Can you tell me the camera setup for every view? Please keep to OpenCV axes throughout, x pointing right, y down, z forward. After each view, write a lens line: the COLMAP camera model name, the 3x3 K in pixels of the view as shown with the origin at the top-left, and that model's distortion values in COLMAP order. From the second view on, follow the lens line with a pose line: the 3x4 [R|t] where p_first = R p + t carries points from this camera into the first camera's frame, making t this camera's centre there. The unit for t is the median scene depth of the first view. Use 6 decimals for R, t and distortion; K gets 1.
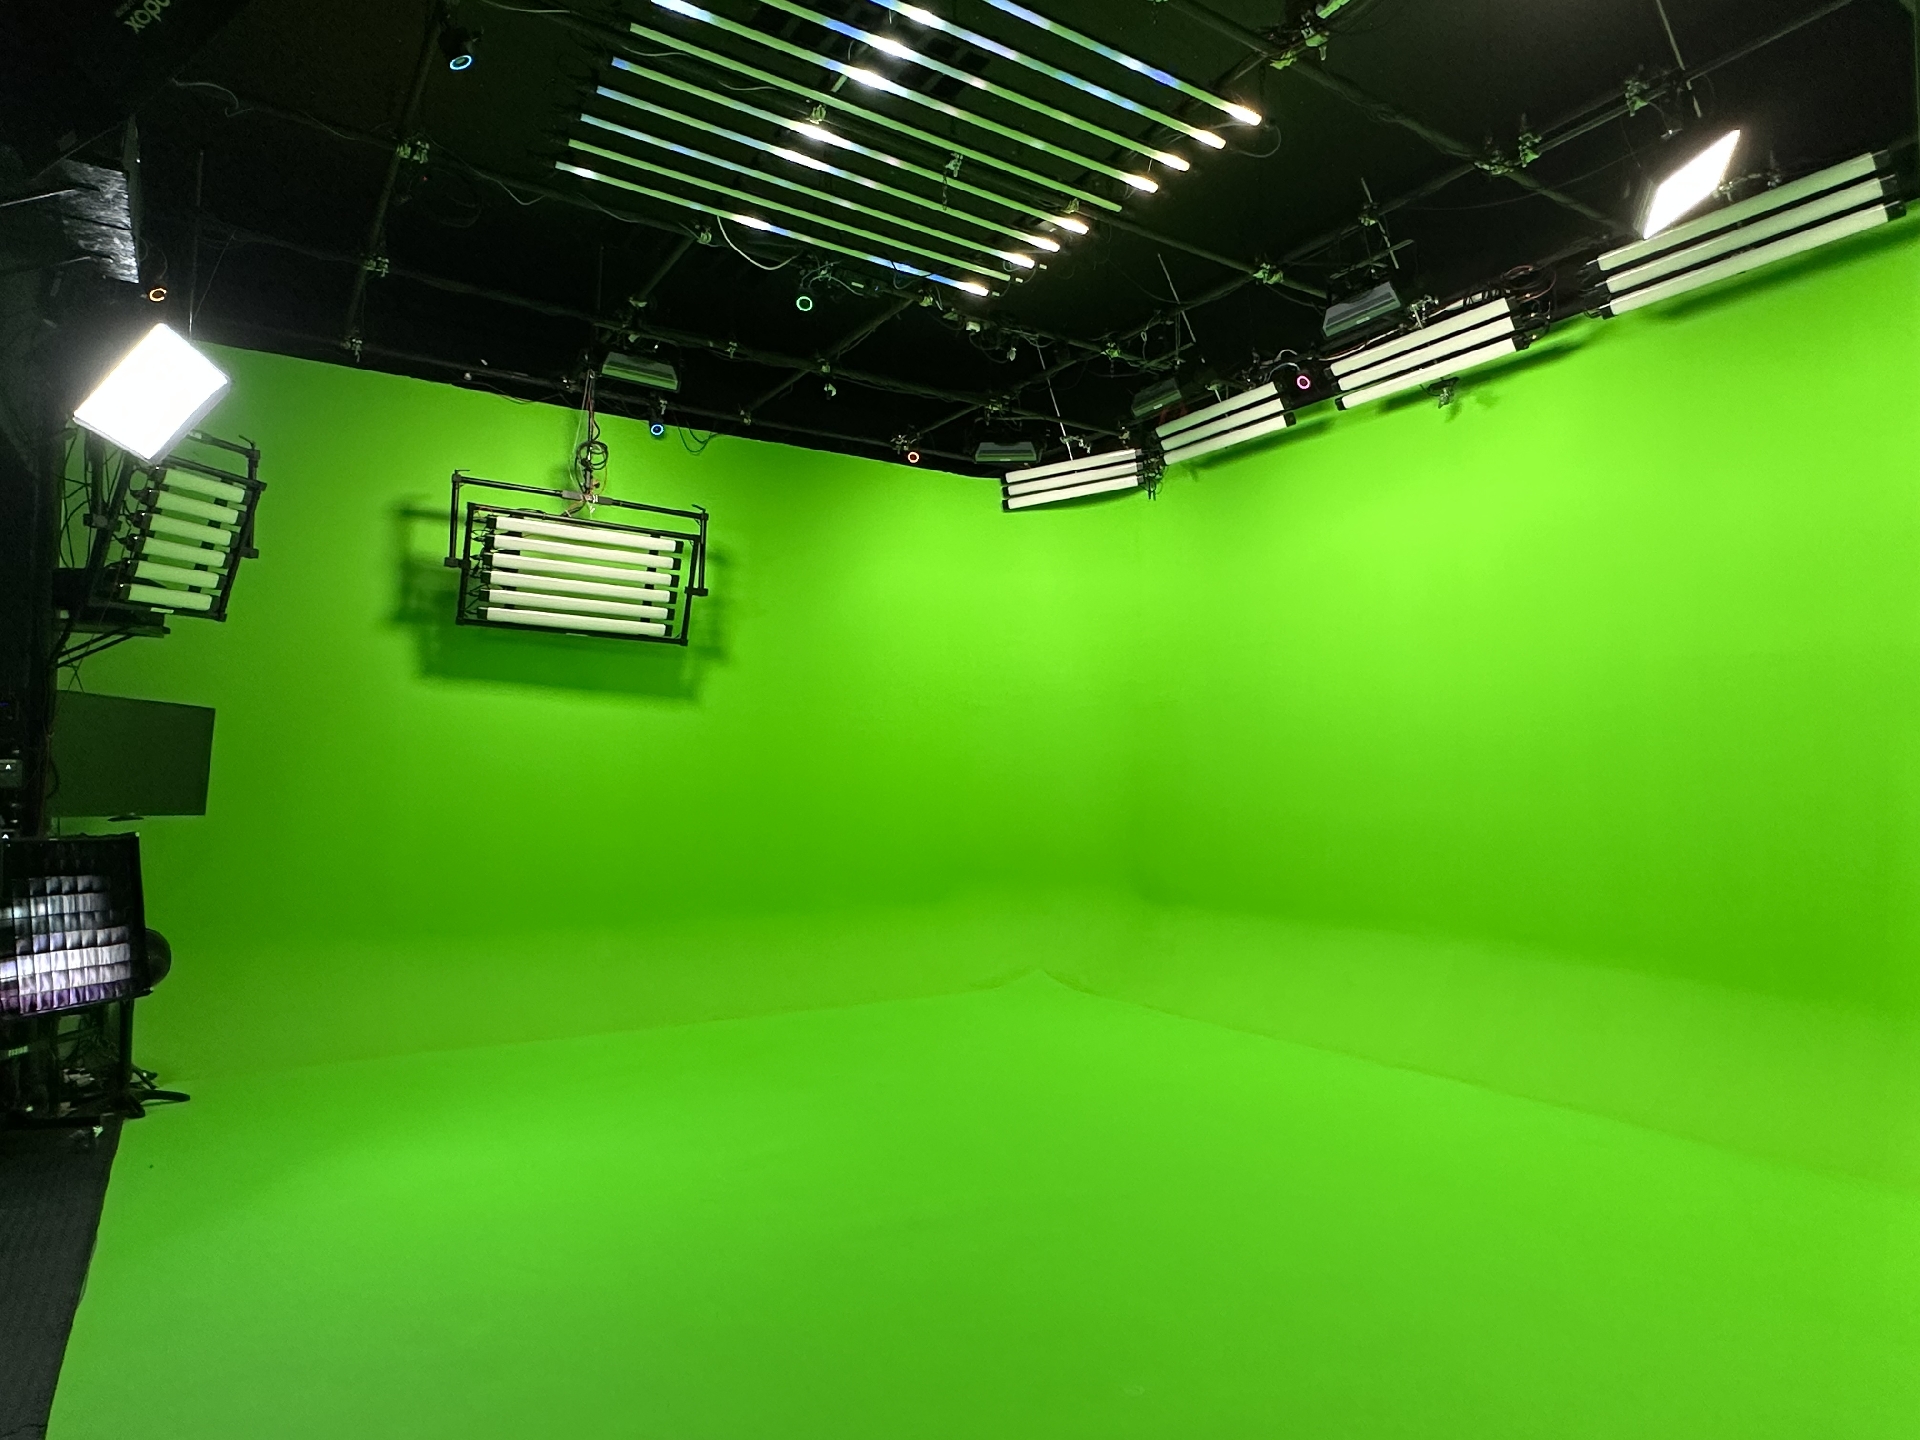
lens RADIAL K [[1175.9, 0, 960.0], [0, 1175.9, 720.0], [0, 0, 1]] dist [0.001173, -0.000266]
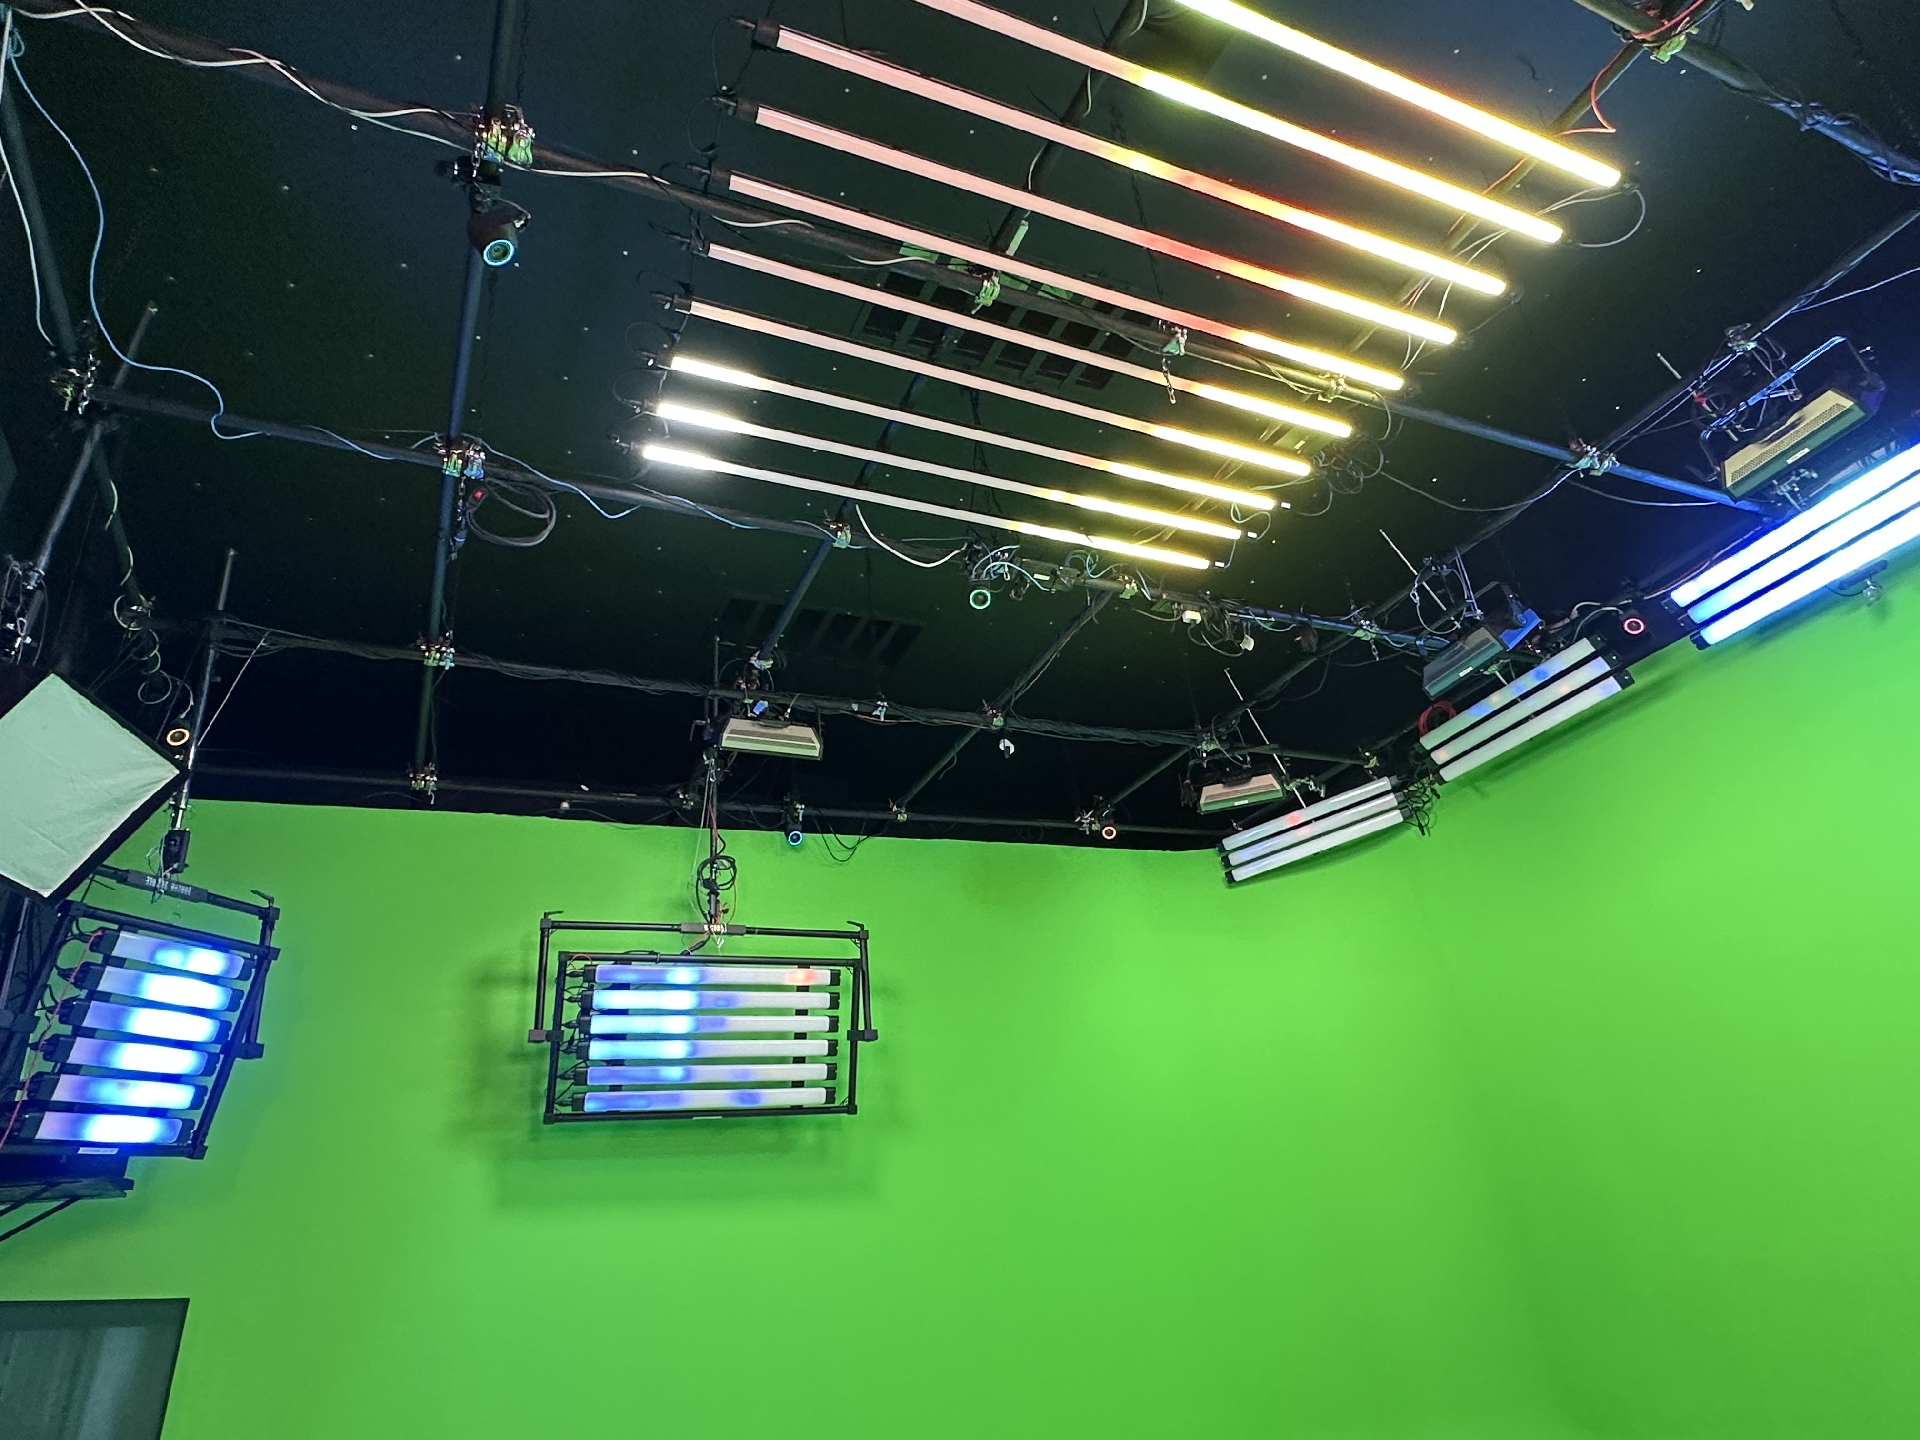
lens RADIAL K [[1175.9, 0, 960.0], [0, 1175.9, 720.0], [0, 0, 1]] dist [0.001173, -0.000266]
pose [[0.983365, -0.165667, -0.074485, -0.080204], [0.125044, 0.914854, -0.383936, 0.000433], [0.131749, 0.368235, 0.920351, 0.268909]]
